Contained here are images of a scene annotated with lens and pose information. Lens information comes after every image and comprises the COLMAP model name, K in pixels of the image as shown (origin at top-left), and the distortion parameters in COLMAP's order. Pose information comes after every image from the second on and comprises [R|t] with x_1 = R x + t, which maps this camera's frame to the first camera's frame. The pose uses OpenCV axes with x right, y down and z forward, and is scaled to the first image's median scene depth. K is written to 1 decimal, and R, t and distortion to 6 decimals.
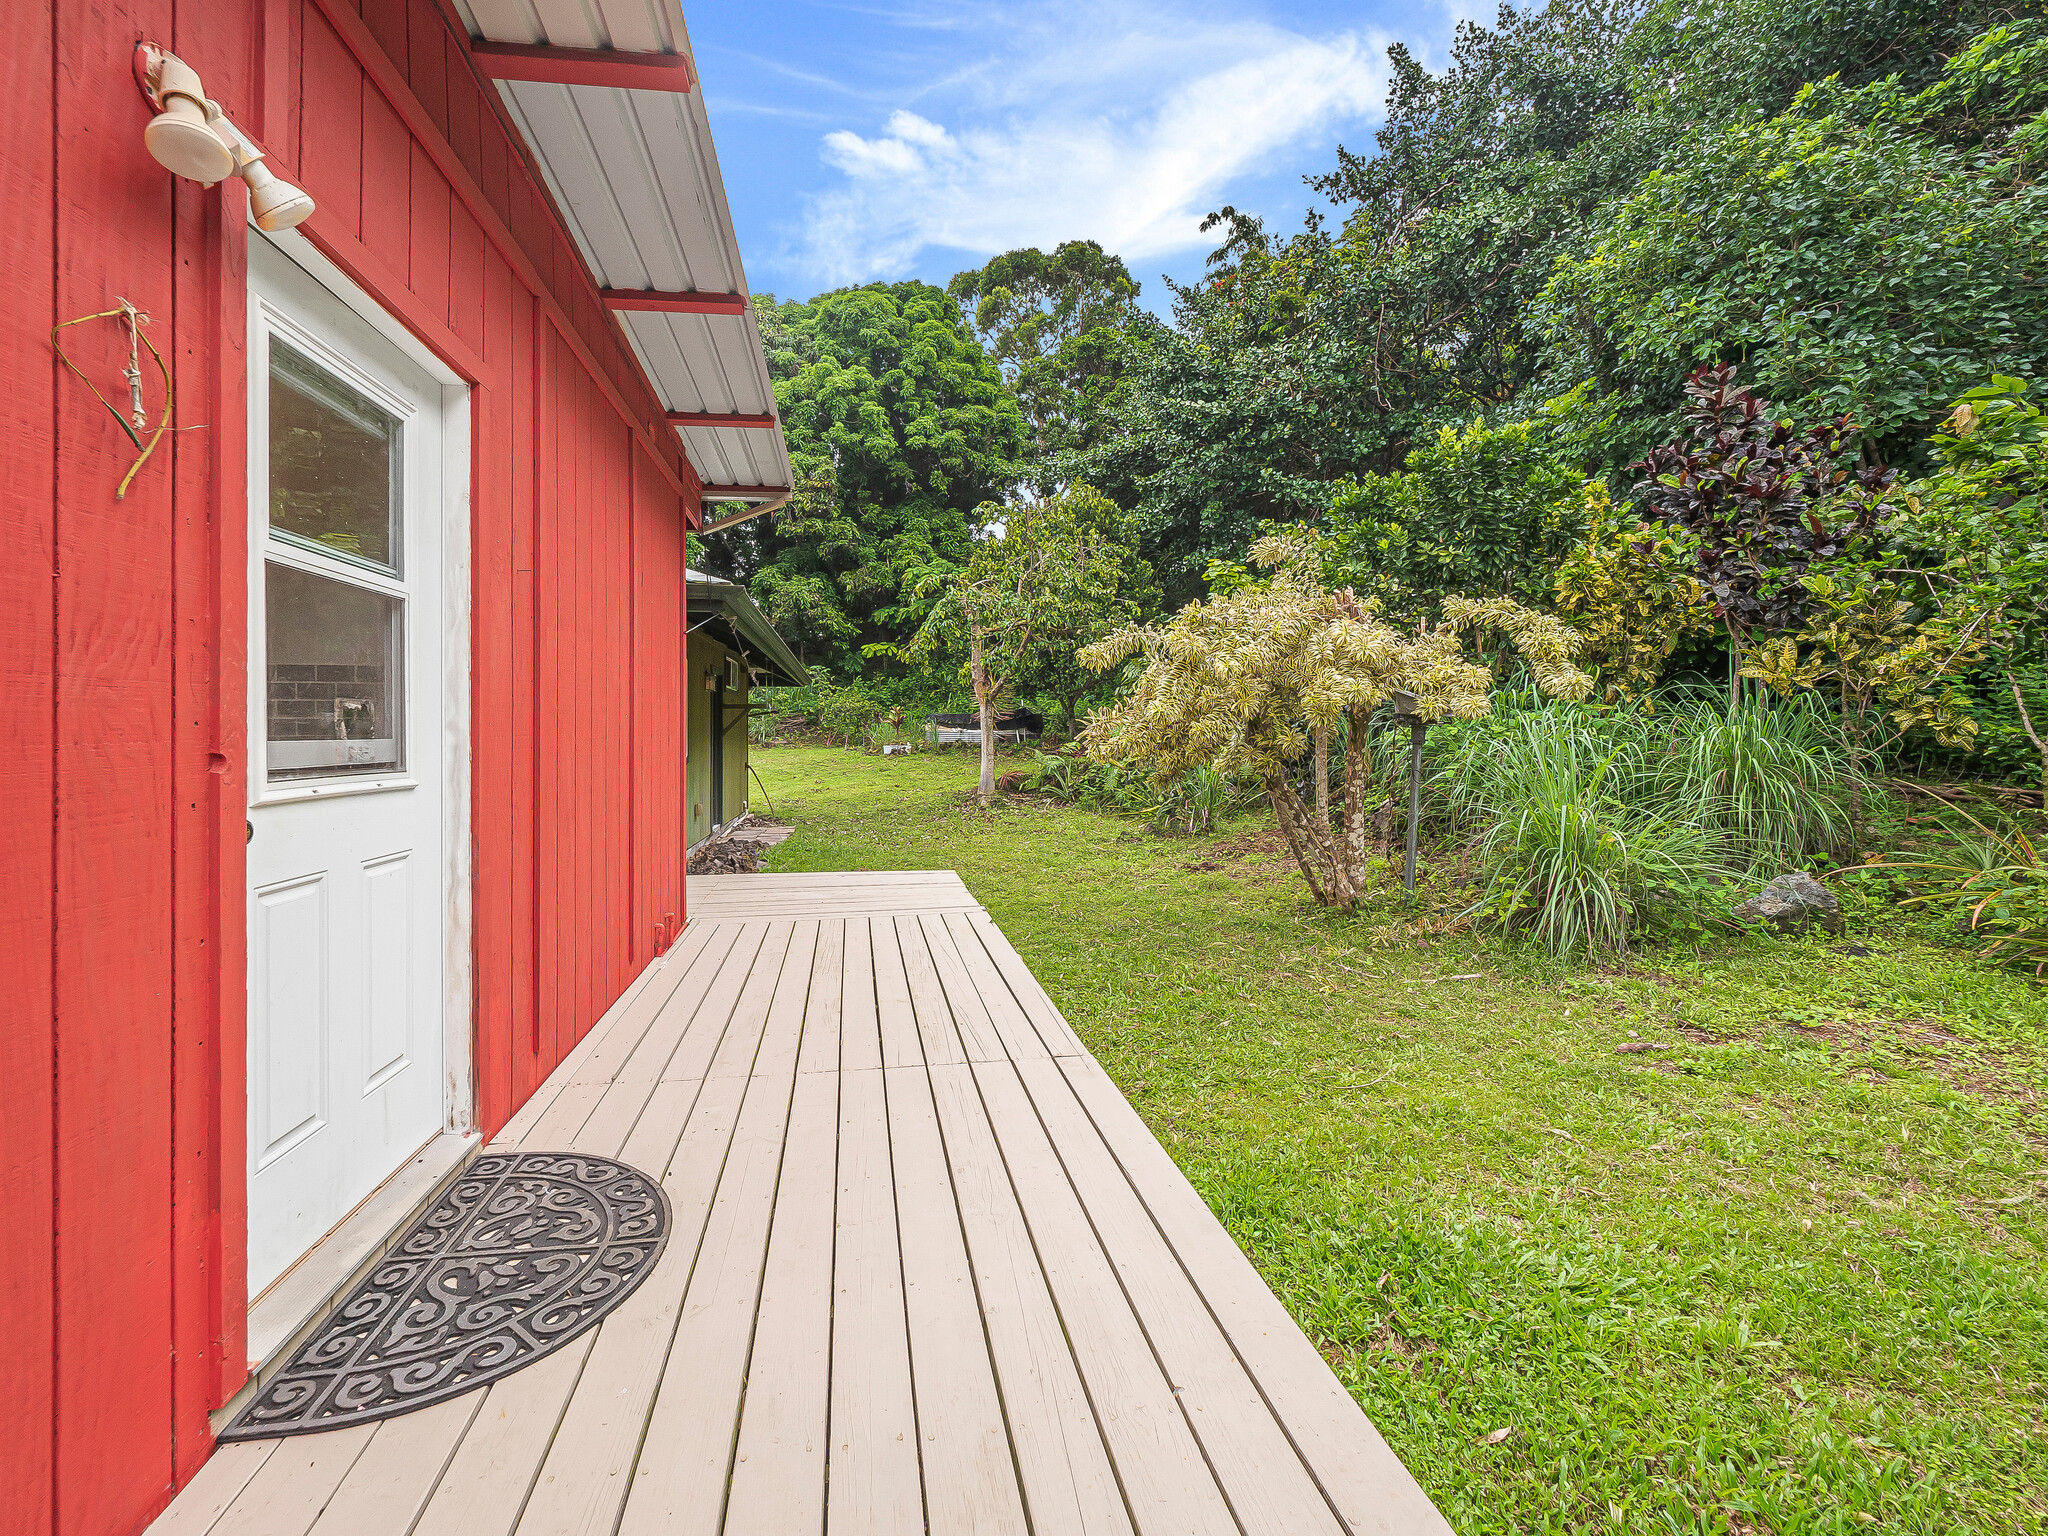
lens RADIAL K [[828.1, 0, 990.0], [0, 828.1, 751.8], [0, 0, 1]] dist [0.002929, 0.000081]
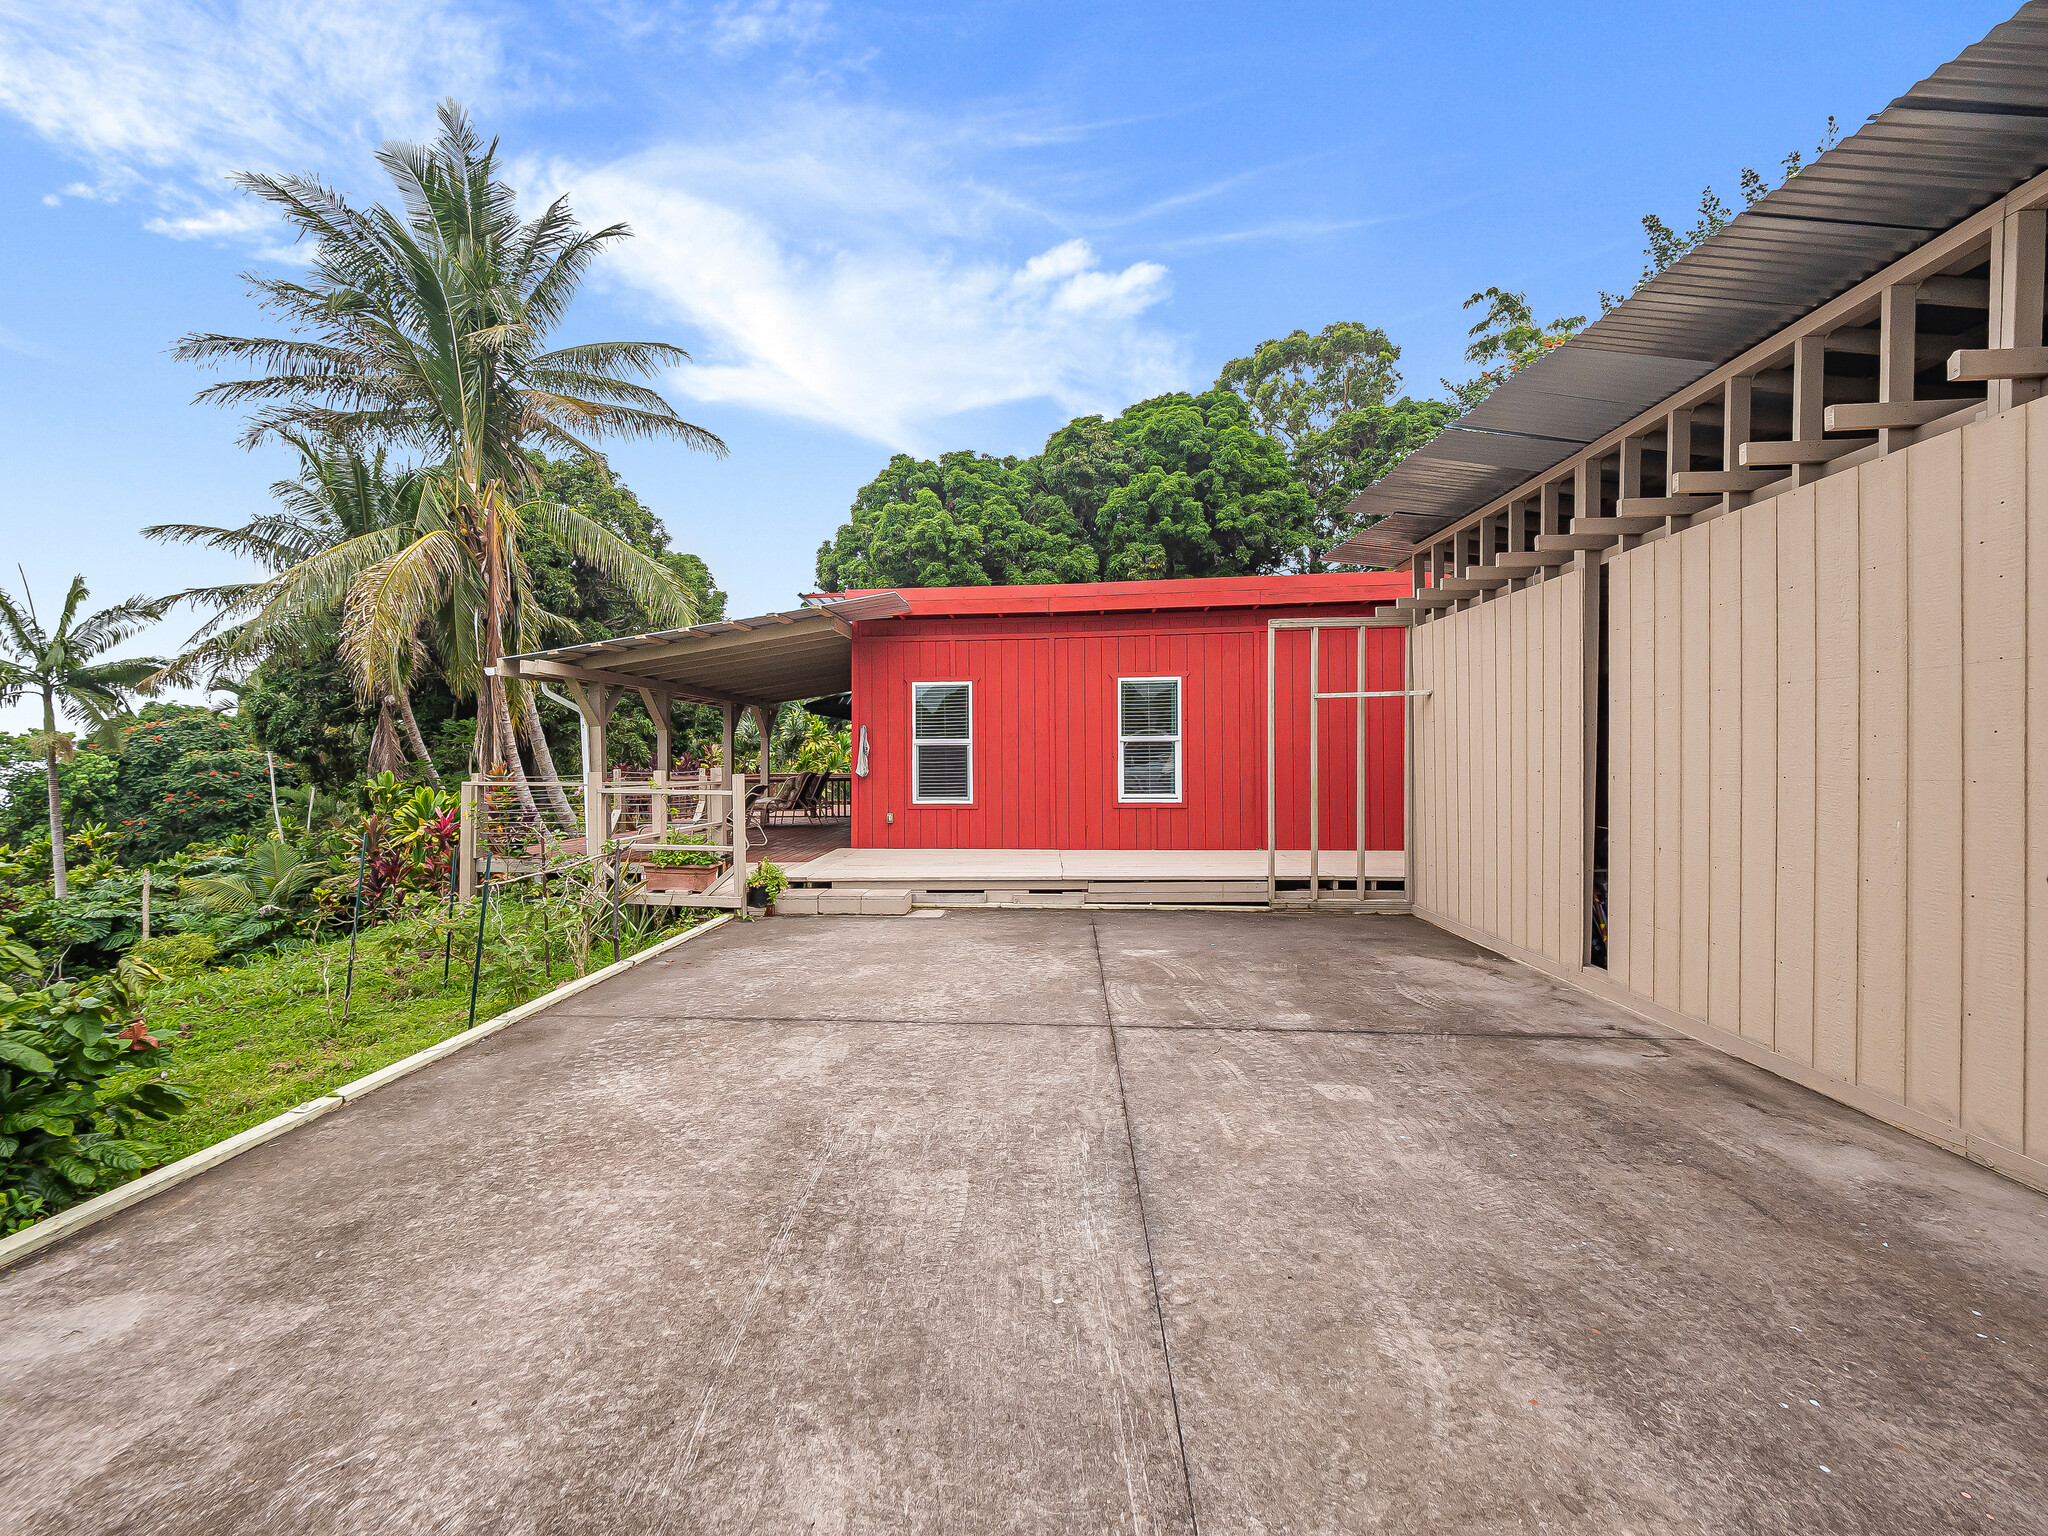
lens RADIAL K [[828.1, 0, 1015.5], [0, 828.1, 759.0], [0, 0, 1]] dist [0.002929, 0.000081]
pose [[0.974061, -0.013252, -0.225899, -0.119271], [0.009515, 0.999799, -0.017623, 0.000617], [0.226087, 0.015016, 0.973991, -0.293440]]
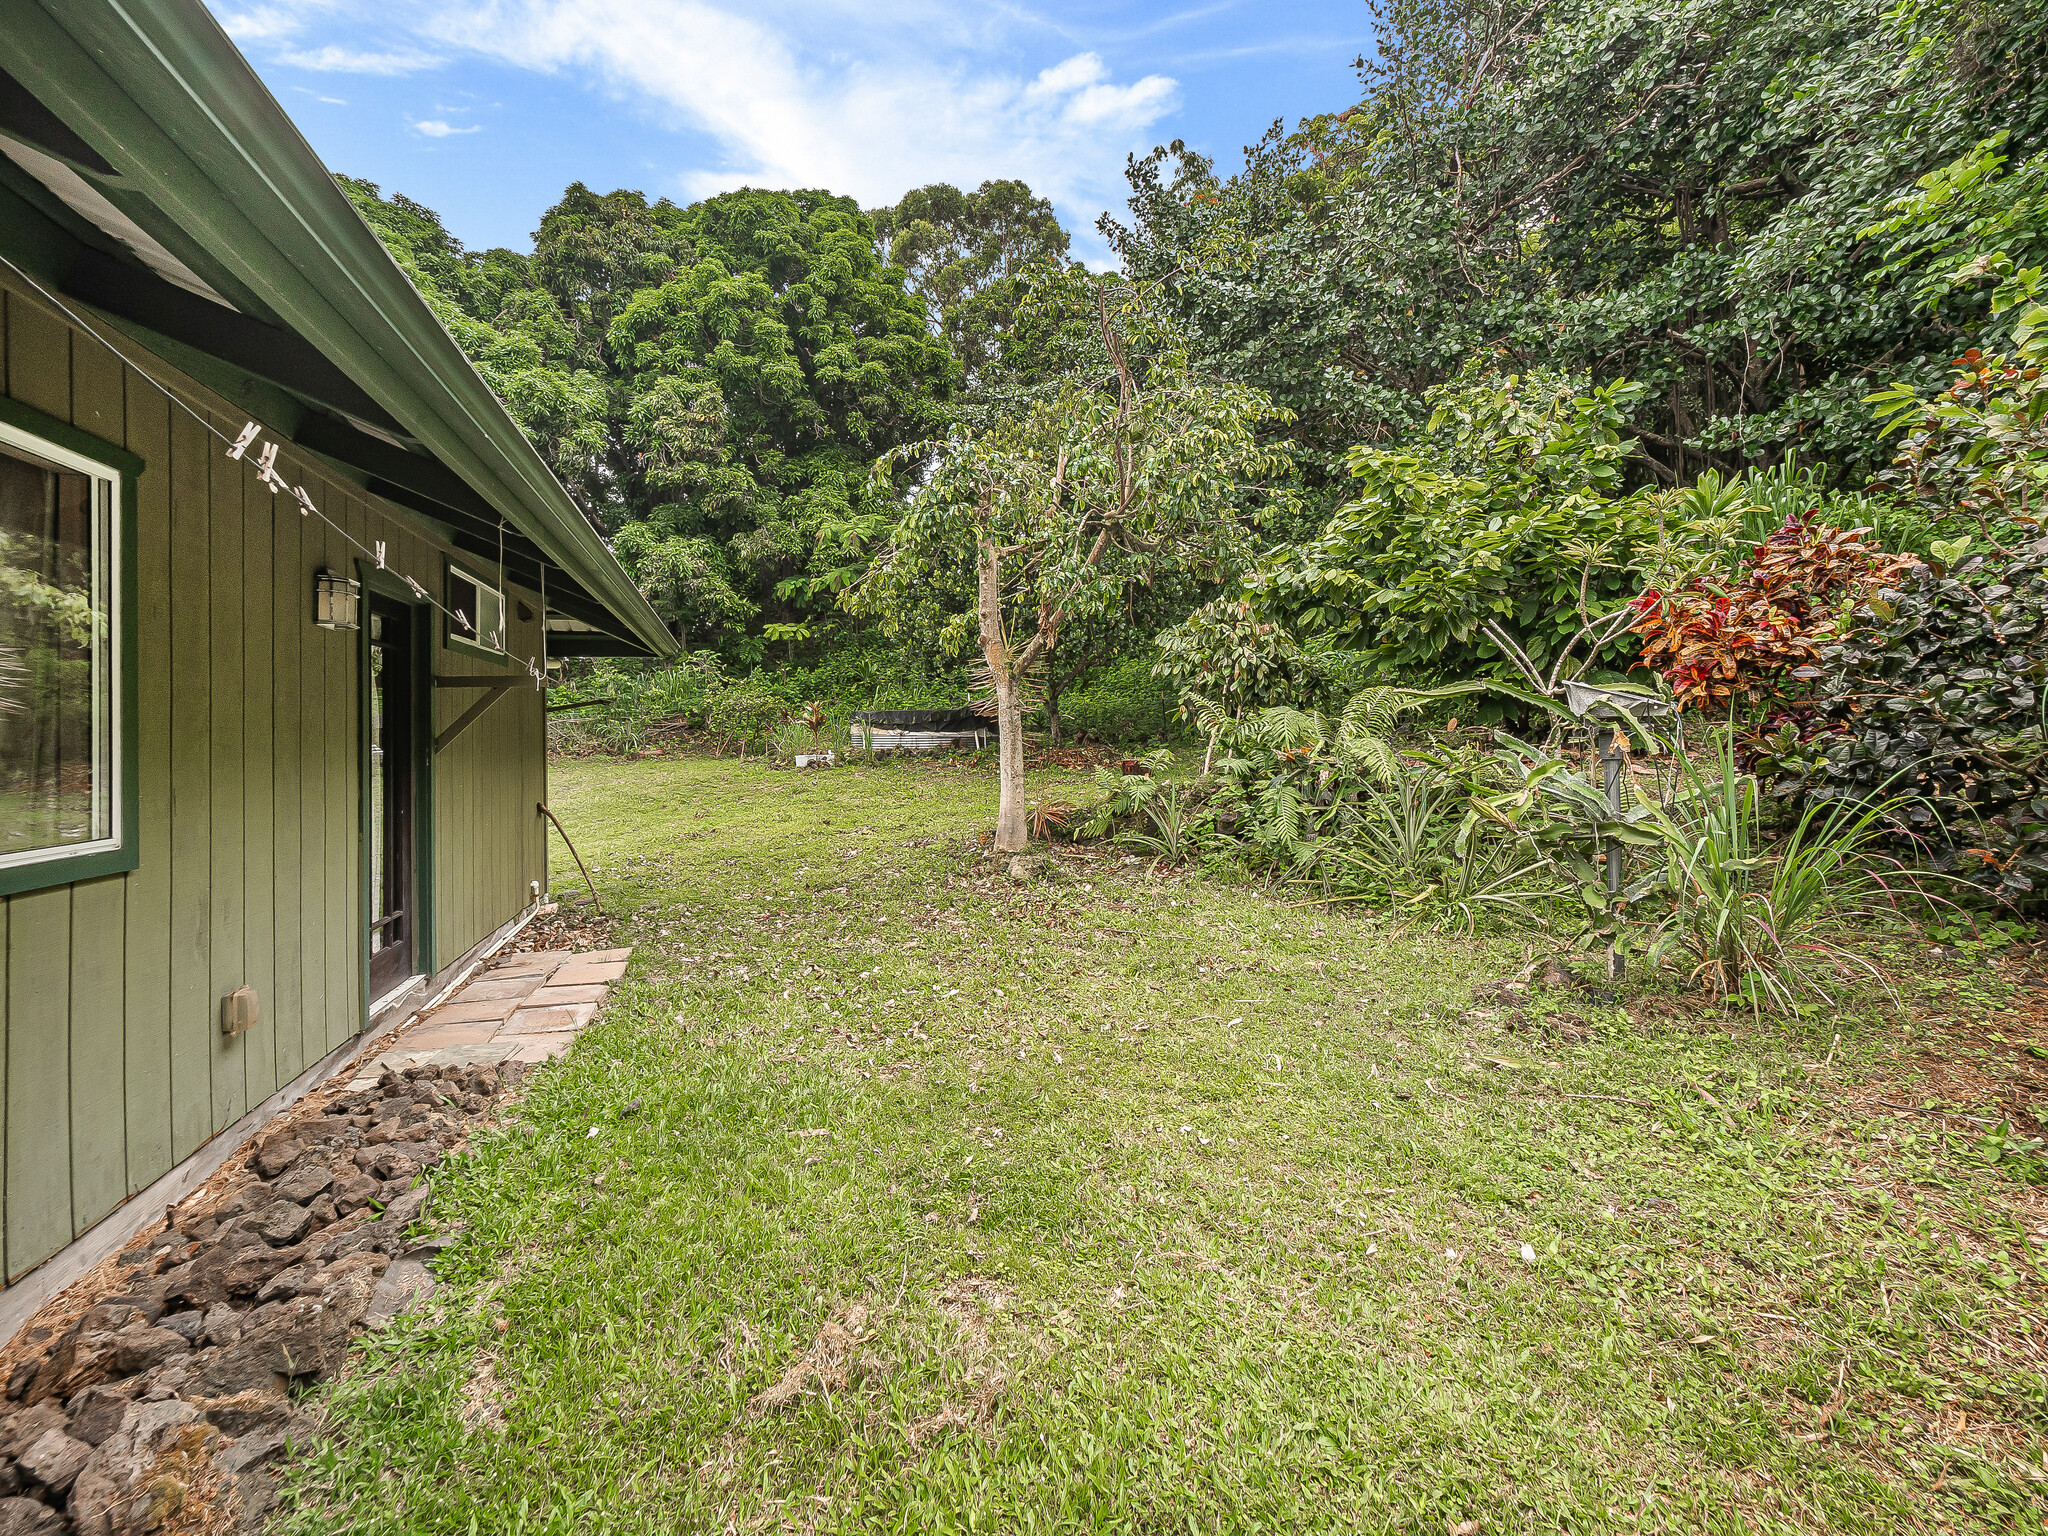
lens RADIAL K [[828.1, 0, 986.9], [0, 828.1, 735.3], [0, 0, 1]] dist [0.002929, 0.000081]
pose [[0.993133, -0.015541, 0.115958, -0.034781], [0.018166, 0.999601, -0.021617, -0.004872], [-0.115576, 0.023575, 0.993019, 0.195024]]
